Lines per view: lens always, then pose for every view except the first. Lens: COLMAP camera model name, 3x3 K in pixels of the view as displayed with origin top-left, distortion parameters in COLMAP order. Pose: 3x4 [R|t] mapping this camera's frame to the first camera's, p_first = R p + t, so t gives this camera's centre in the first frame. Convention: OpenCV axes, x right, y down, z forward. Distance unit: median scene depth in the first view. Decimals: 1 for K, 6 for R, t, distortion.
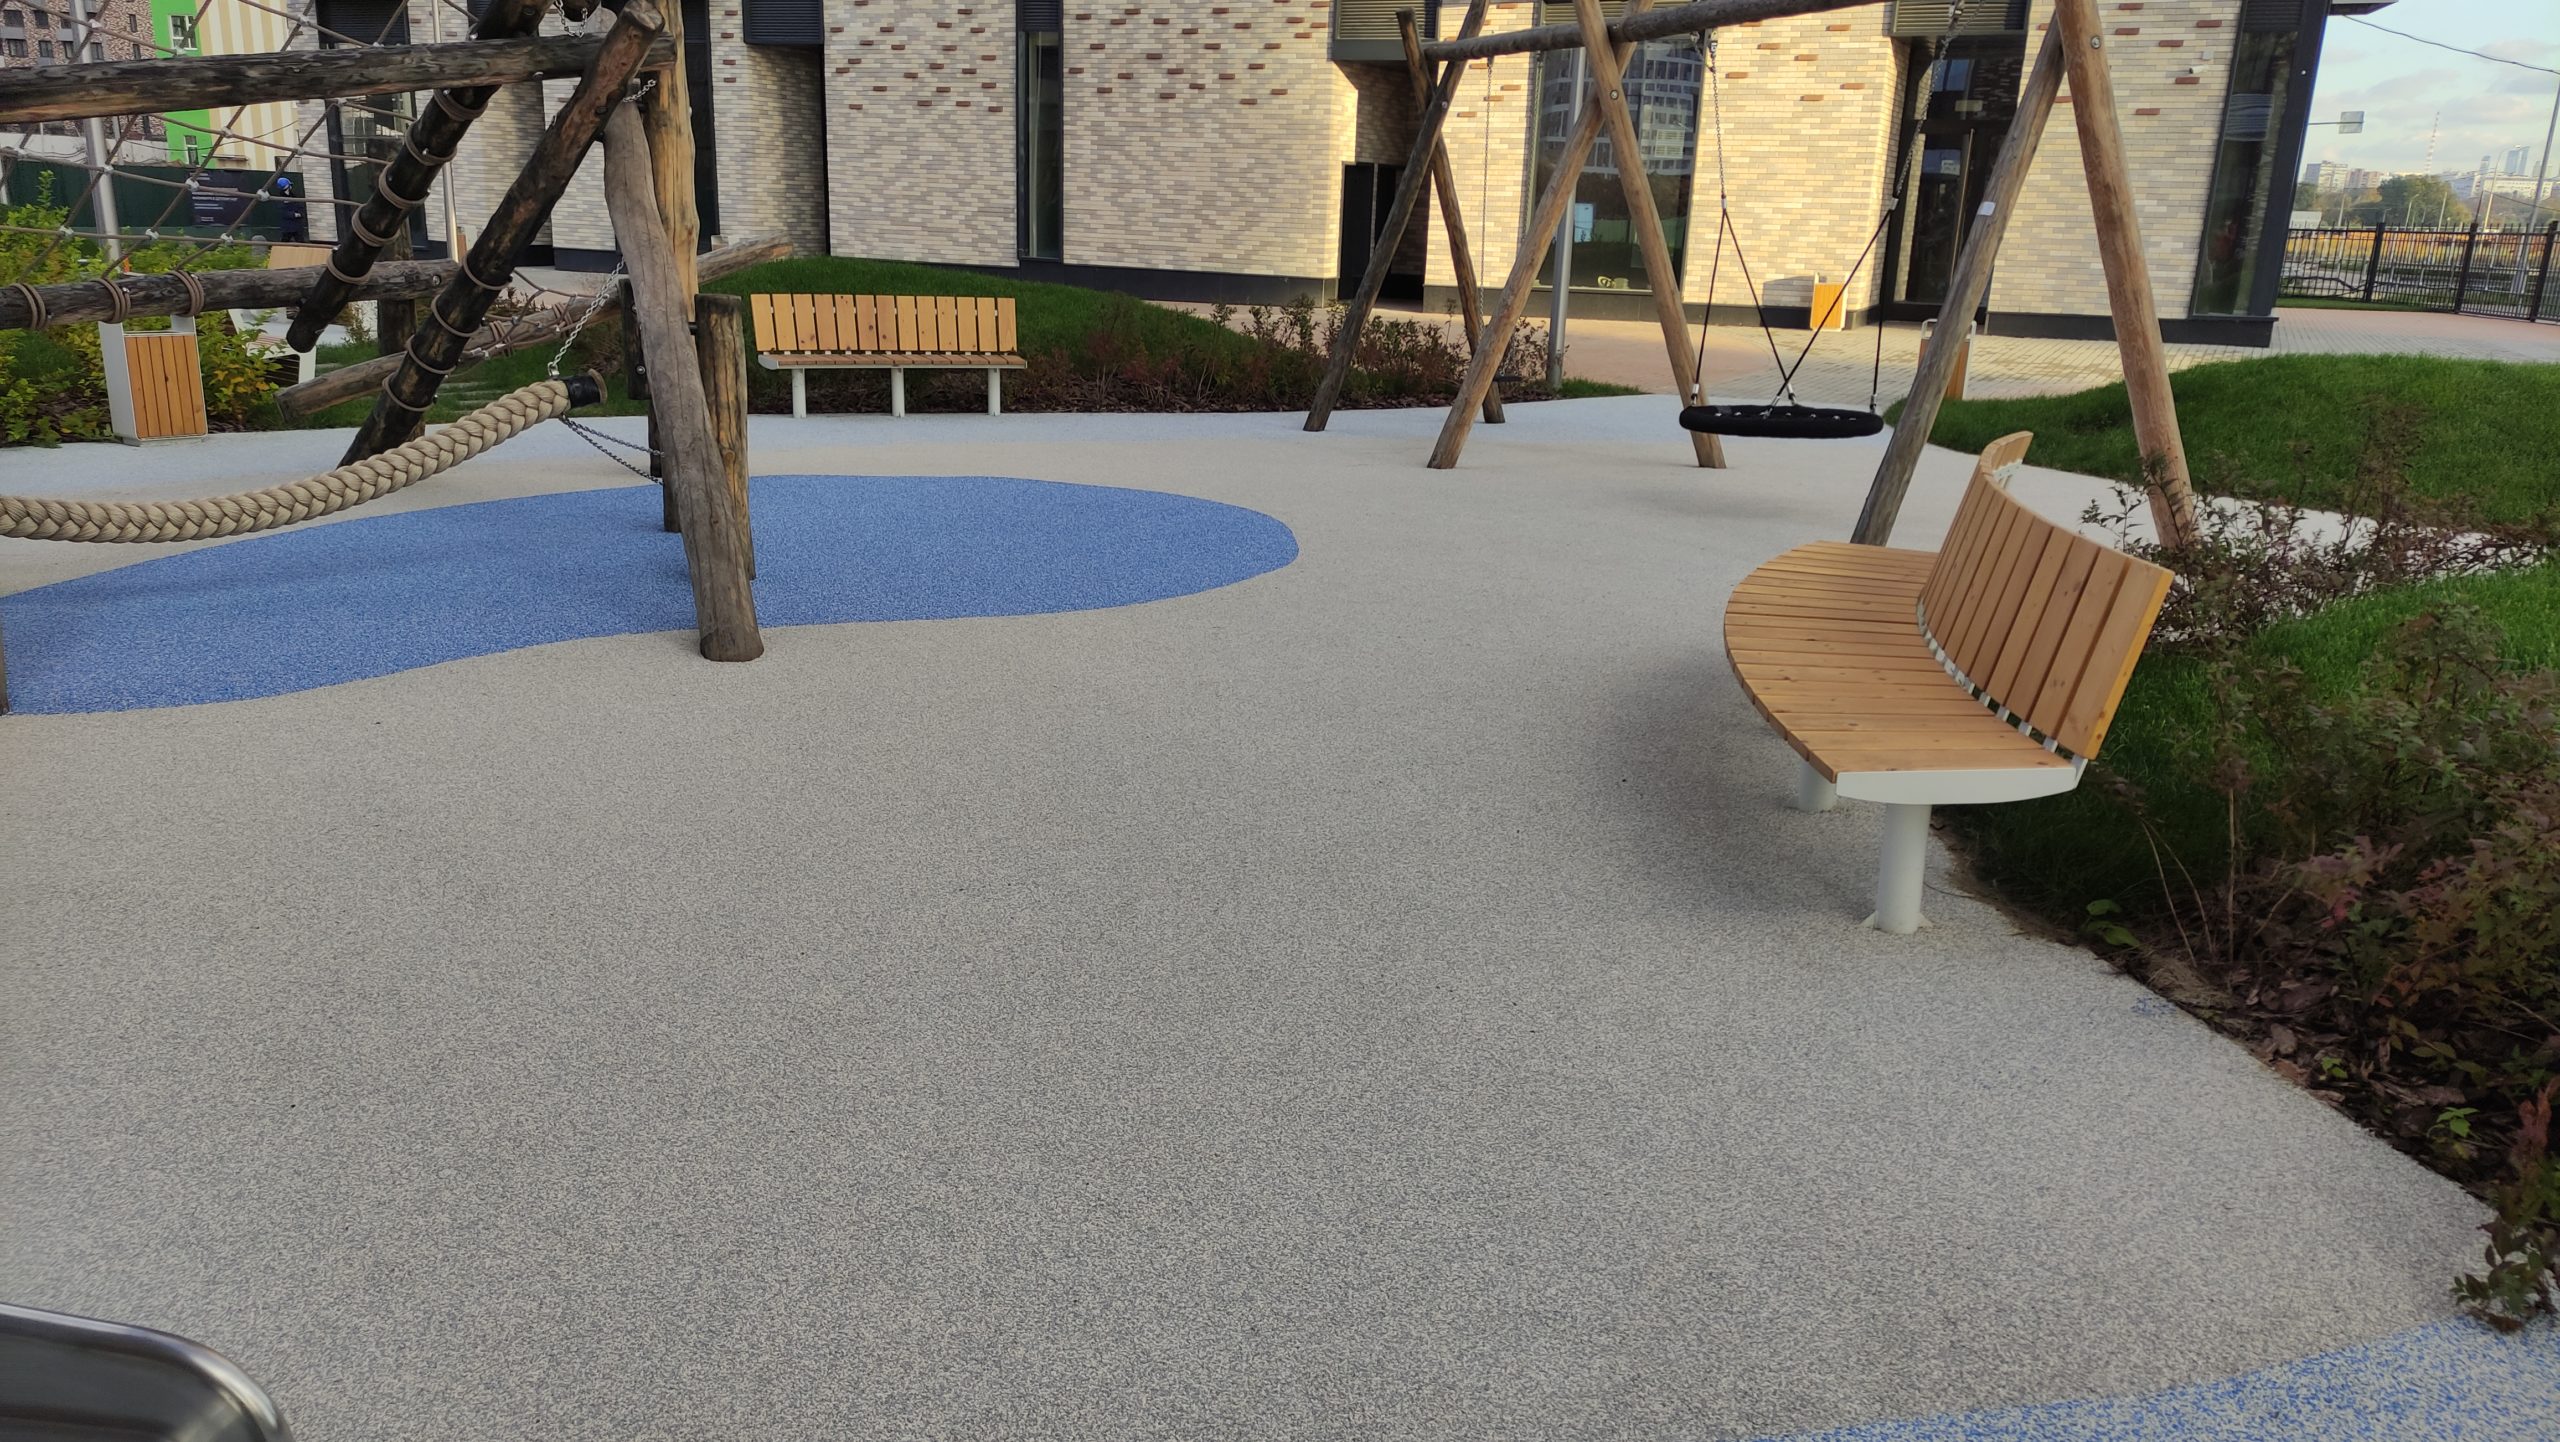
lens RADIAL K [[1793.4, 0, 1278.0], [0, 1793.4, 718.5], [0, 0, 1]] dist [0.001581, -0.001317]
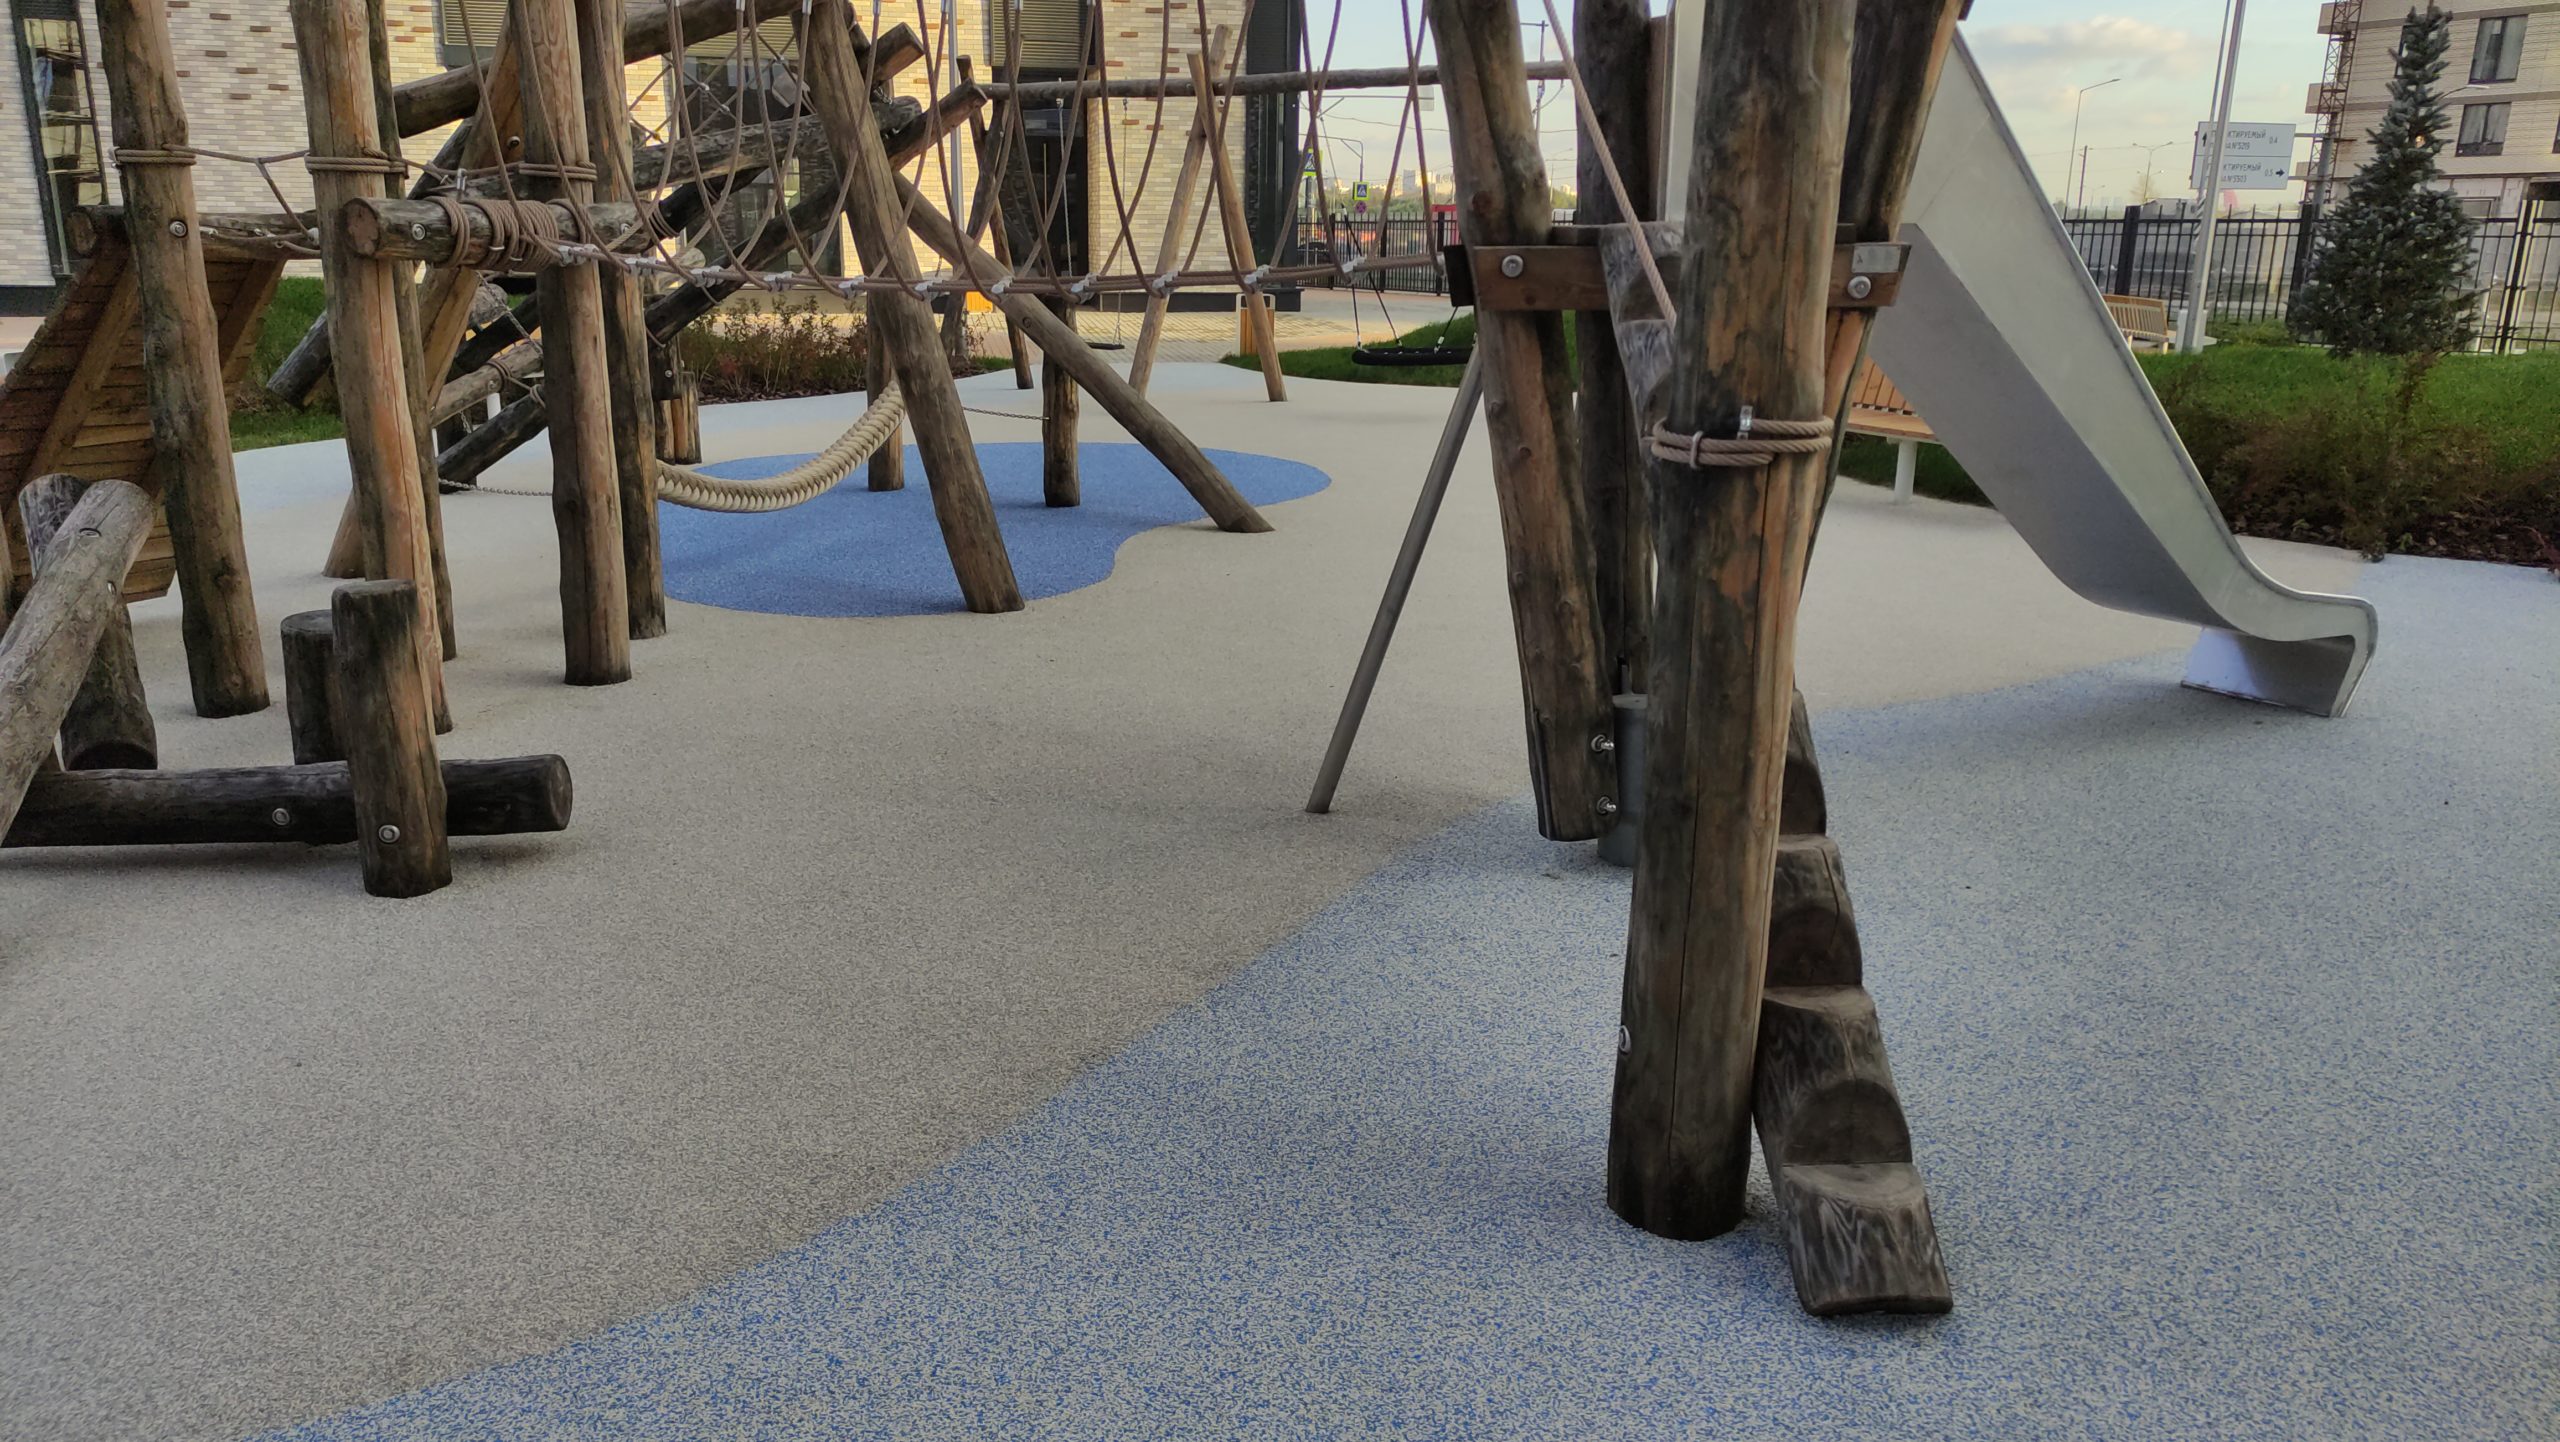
lens RADIAL K [[1793.4, 0, 1280.0], [0, 1793.4, 722.5], [0, 0, 1]] dist [0.001581, -0.001317]
pose [[0.810011, -0.176672, 0.559168, -0.205257], [0.171566, 0.983212, 0.062122, 0.009028], [-0.560756, 0.045615, 0.826723, -0.064004]]
